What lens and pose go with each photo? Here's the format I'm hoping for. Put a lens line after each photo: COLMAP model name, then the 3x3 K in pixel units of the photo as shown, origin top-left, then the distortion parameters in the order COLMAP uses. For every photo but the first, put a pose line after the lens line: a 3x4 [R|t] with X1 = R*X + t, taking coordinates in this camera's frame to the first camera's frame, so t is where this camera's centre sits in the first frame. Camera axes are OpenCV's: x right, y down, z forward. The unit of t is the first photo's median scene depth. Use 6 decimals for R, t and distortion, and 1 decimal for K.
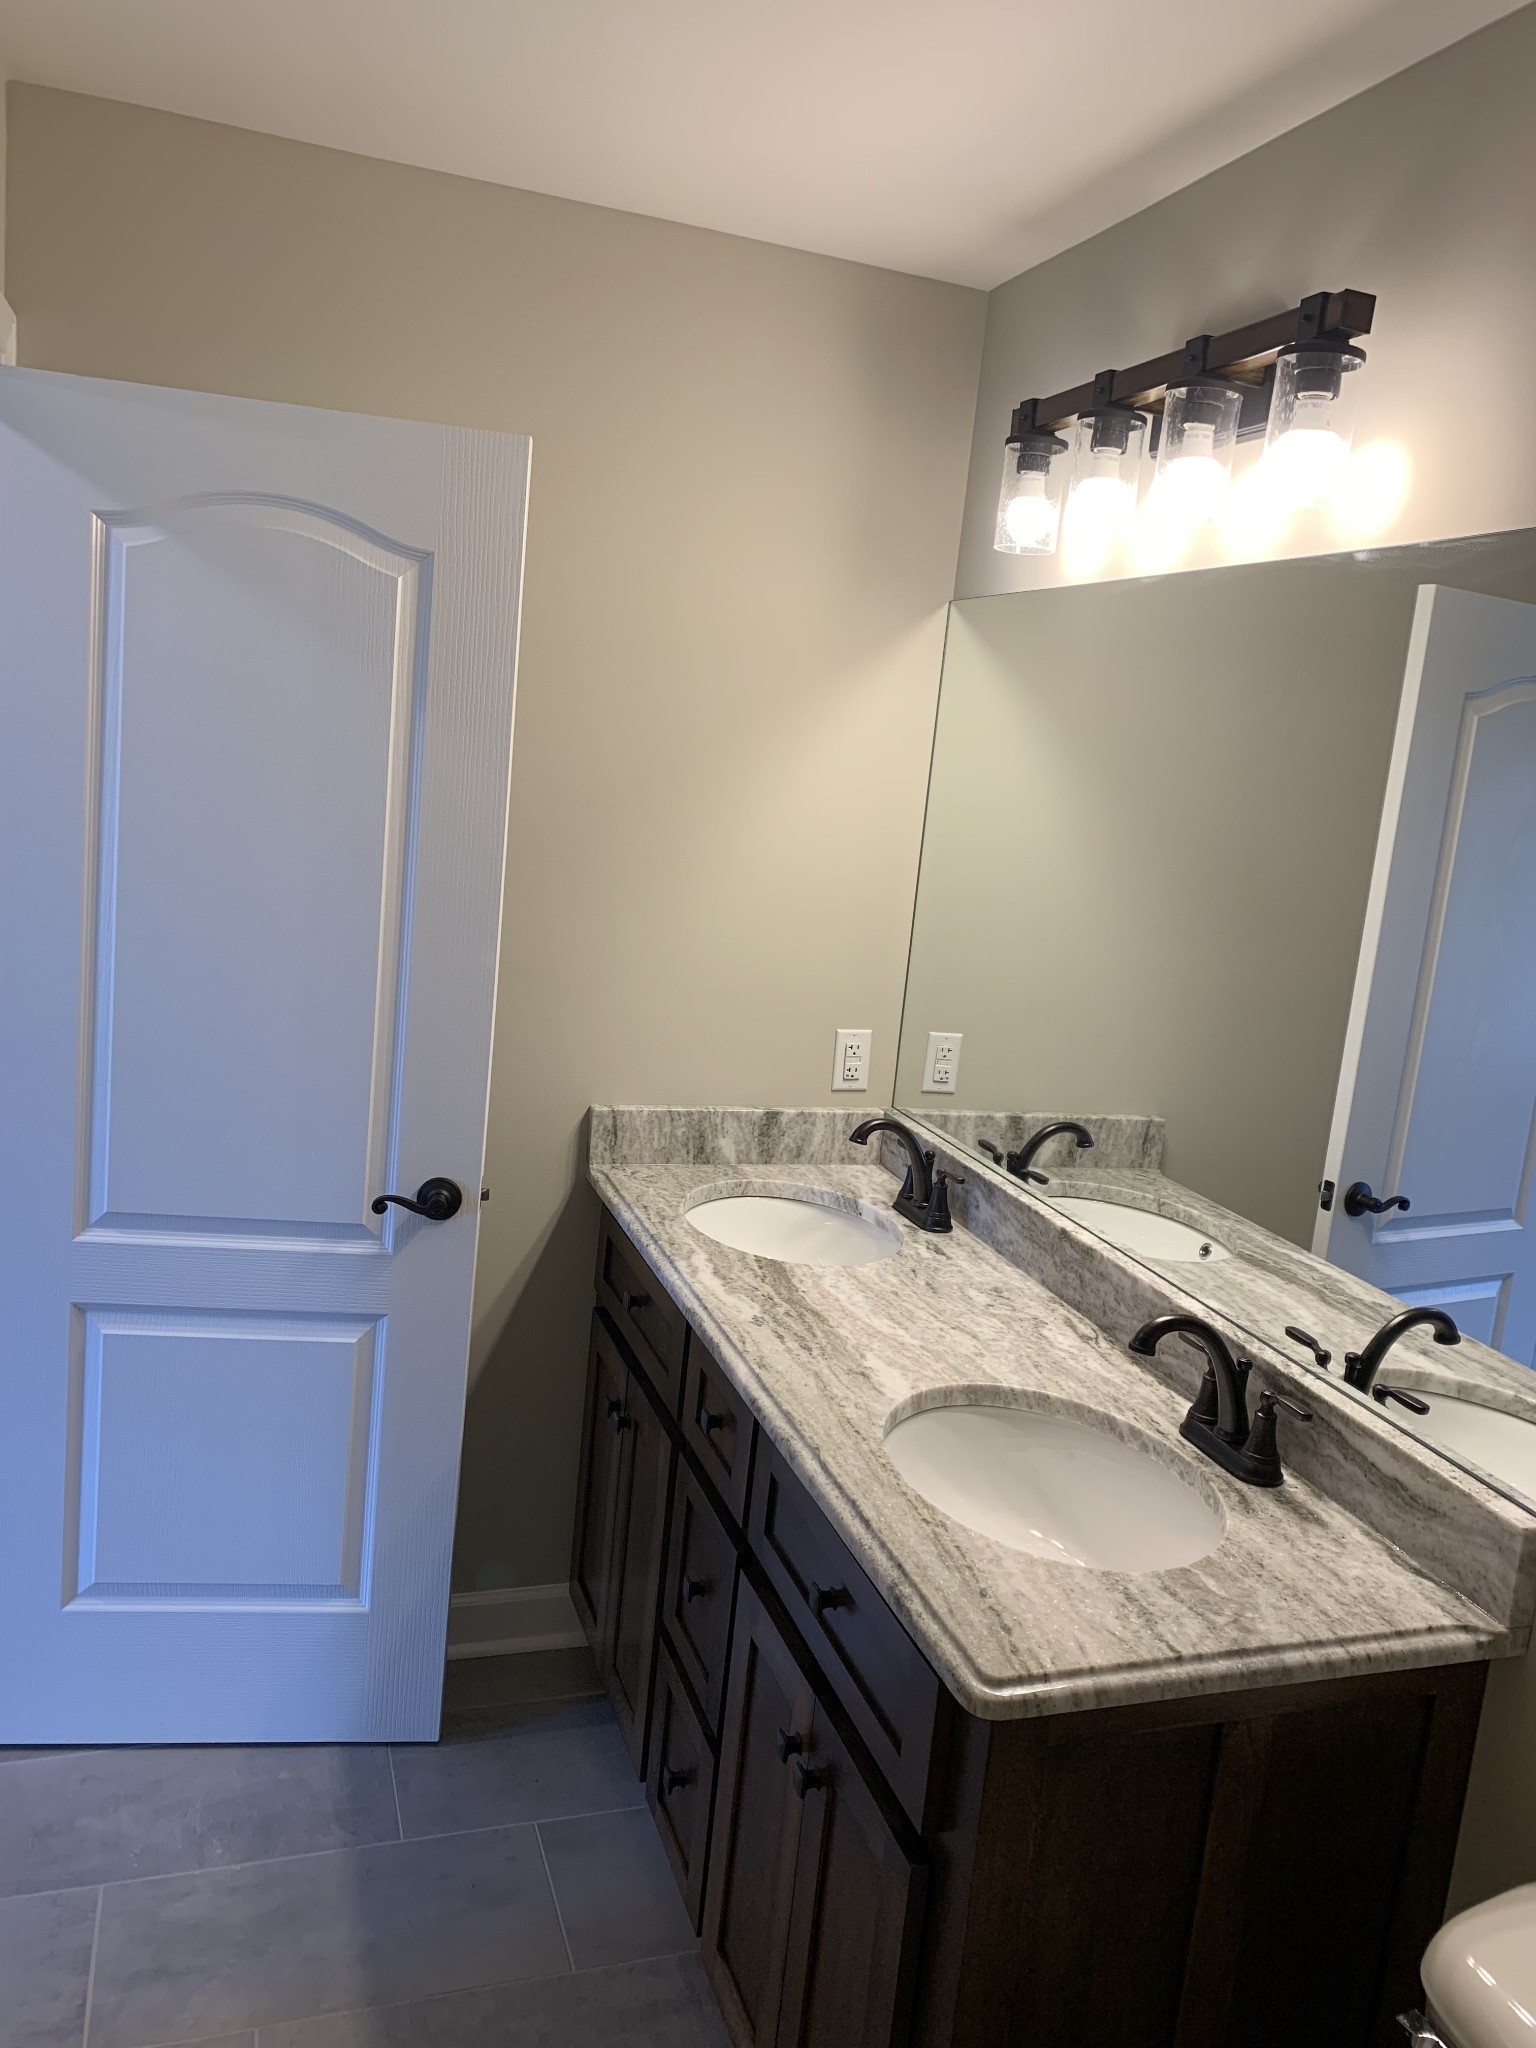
lens RADIAL K [[1550.9, 0, 780.8], [0, 1550.9, 1018.1], [0, 0, 1]] dist [0.094998, -0.082036]
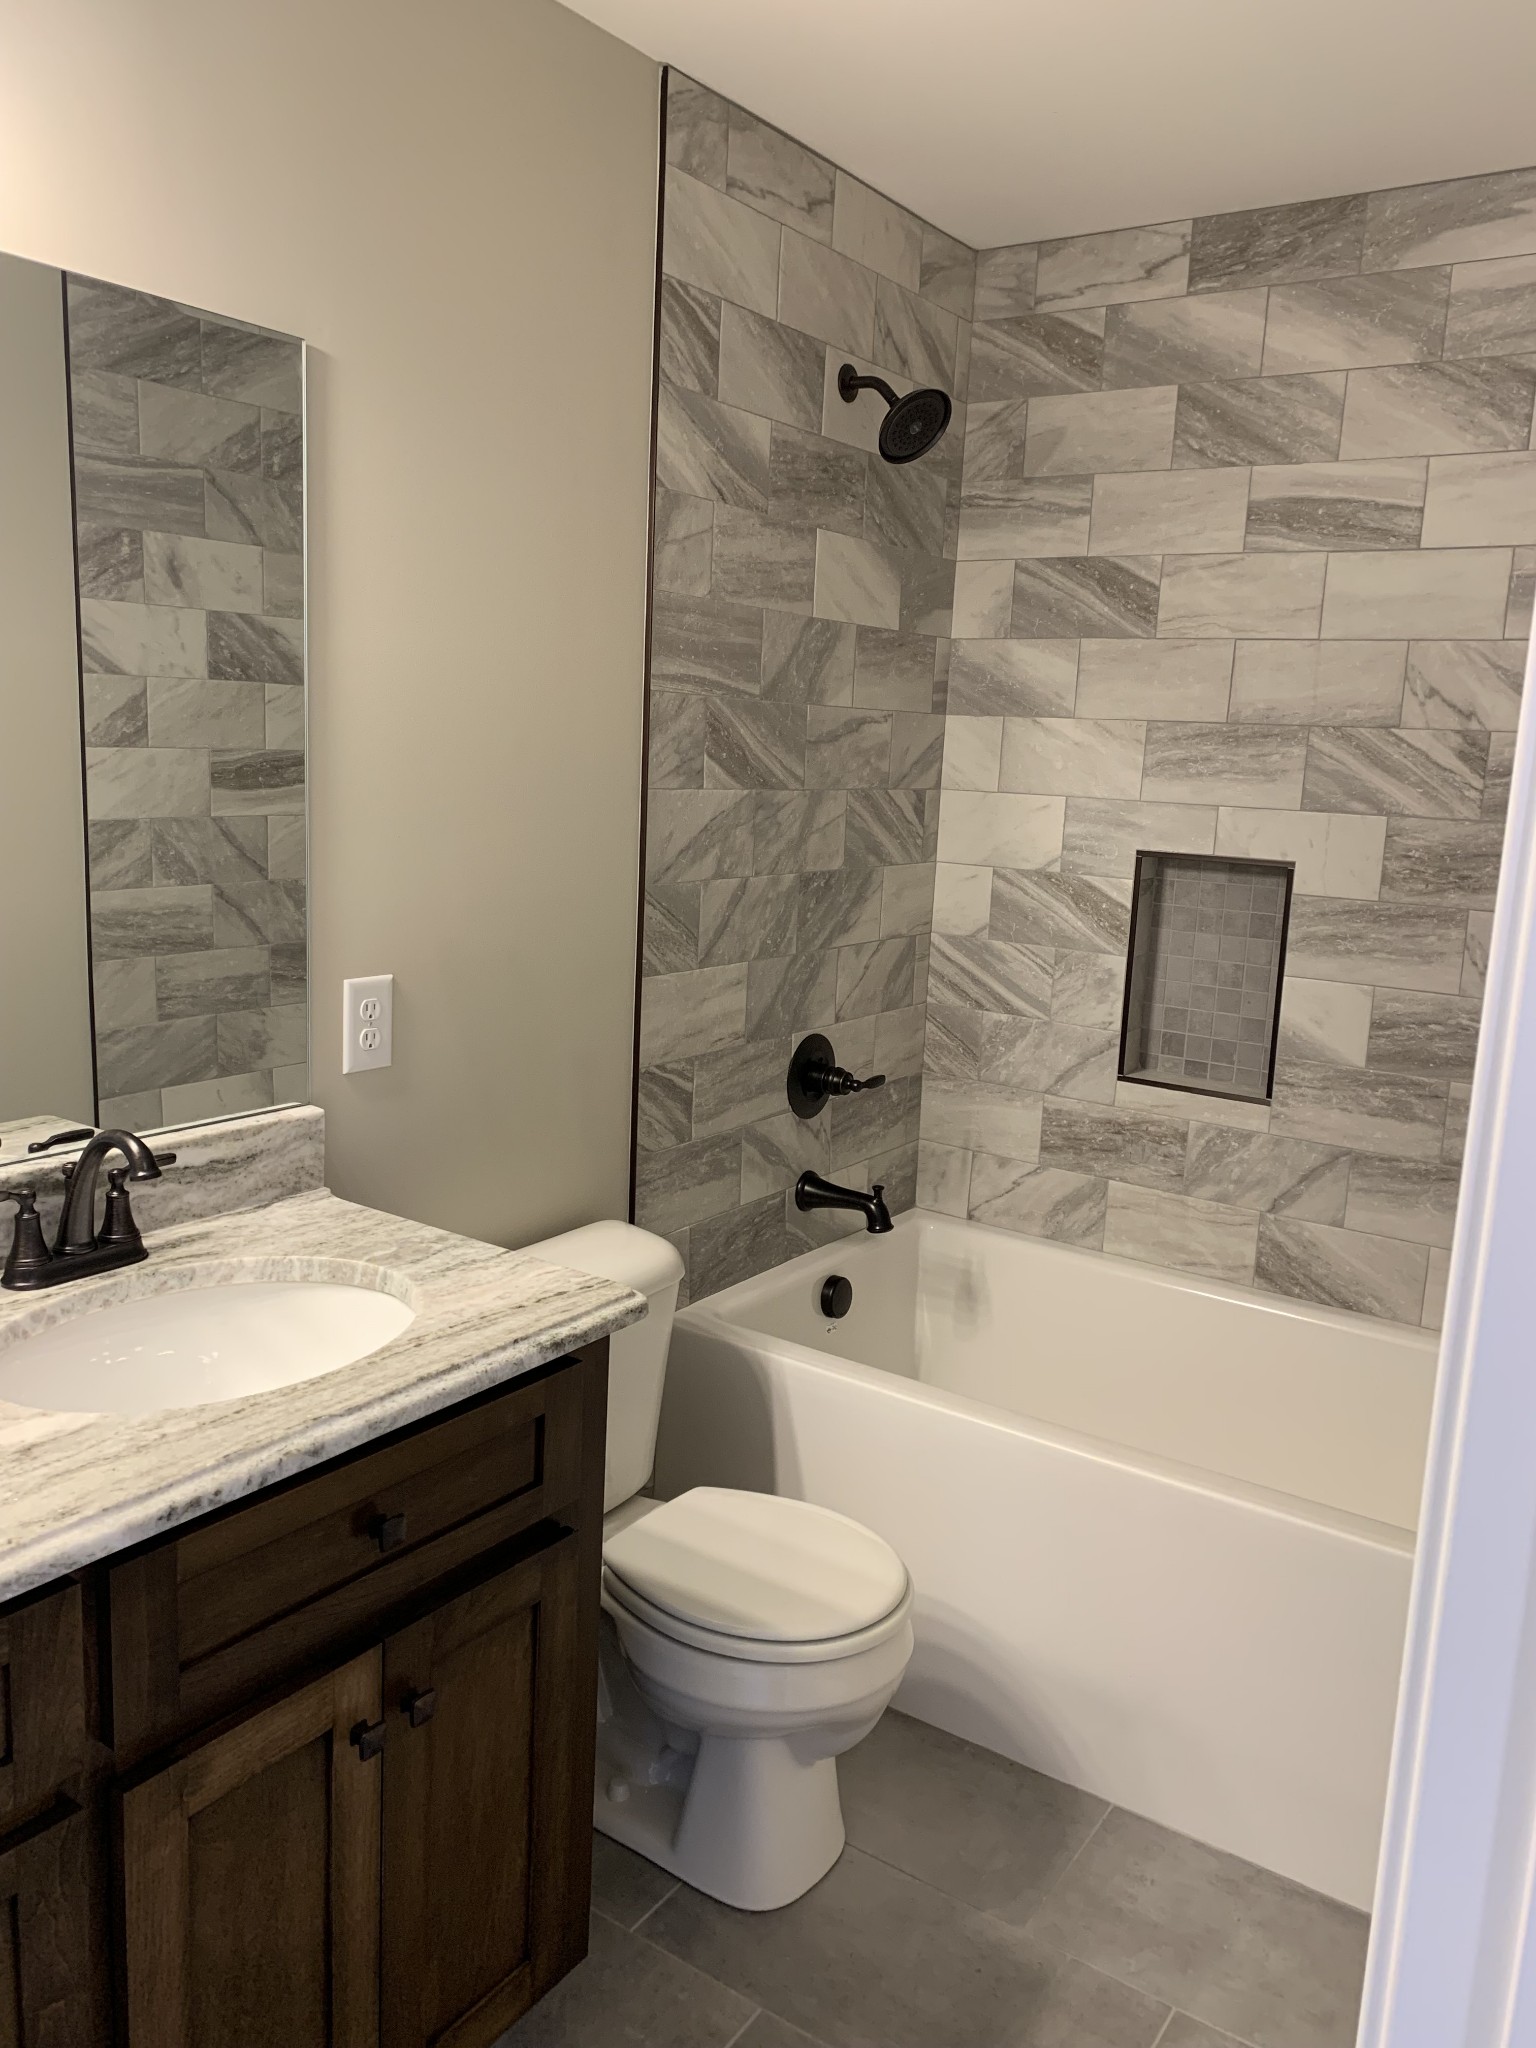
lens RADIAL K [[1550.9, 0, 780.8], [0, 1550.9, 1018.1], [0, 0, 1]] dist [0.094998, -0.082036]
pose [[-0.582833, -0.268395, 0.766987, -0.728822], [0.033084, 0.935257, 0.352419, -0.203669], [-0.811918, 0.230776, -0.536220, 1.291432]]
